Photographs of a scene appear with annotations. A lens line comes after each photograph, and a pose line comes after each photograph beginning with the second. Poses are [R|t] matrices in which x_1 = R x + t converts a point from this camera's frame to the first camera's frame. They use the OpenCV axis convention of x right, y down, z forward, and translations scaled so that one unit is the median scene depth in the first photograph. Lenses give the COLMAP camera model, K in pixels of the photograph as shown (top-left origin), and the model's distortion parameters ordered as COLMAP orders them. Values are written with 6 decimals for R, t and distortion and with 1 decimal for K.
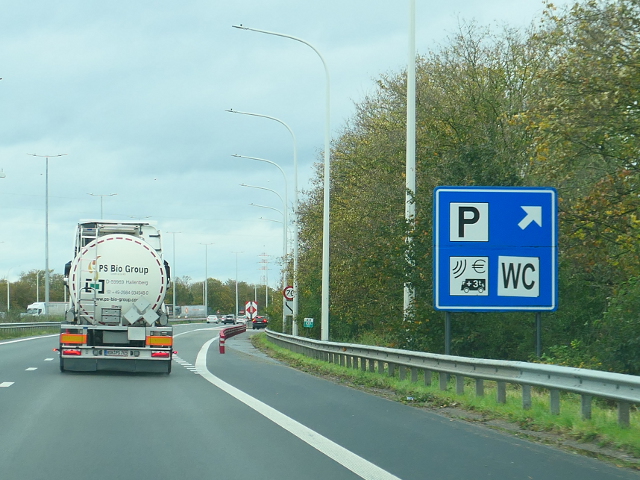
lens RADIAL K [[1225.6, 0, 320.0], [0, 1225.6, 240.0], [0, 0, 1]] dist [-0.143208, 0.172136]
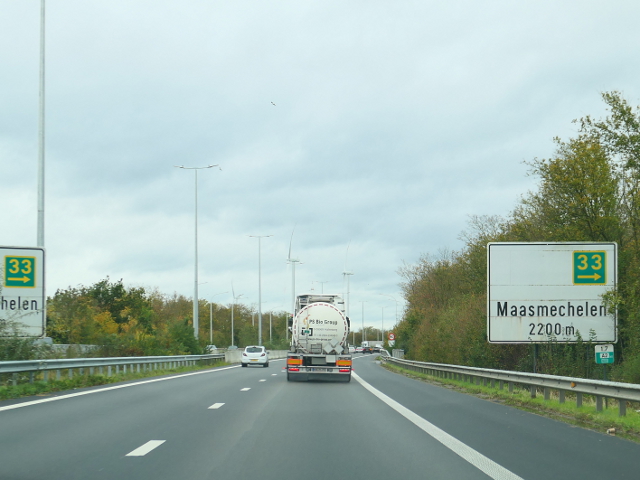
lens RADIAL K [[1225.6, 0, 320.0], [0, 1225.6, 240.0], [0, 0, 1]] dist [-0.143208, 0.172136]
pose [[0.991451, -0.009879, -0.130107, 0.064259], [0.007300, 0.999768, -0.020283, -0.058115], [0.130277, 0.019160, 0.991293, -0.744617]]
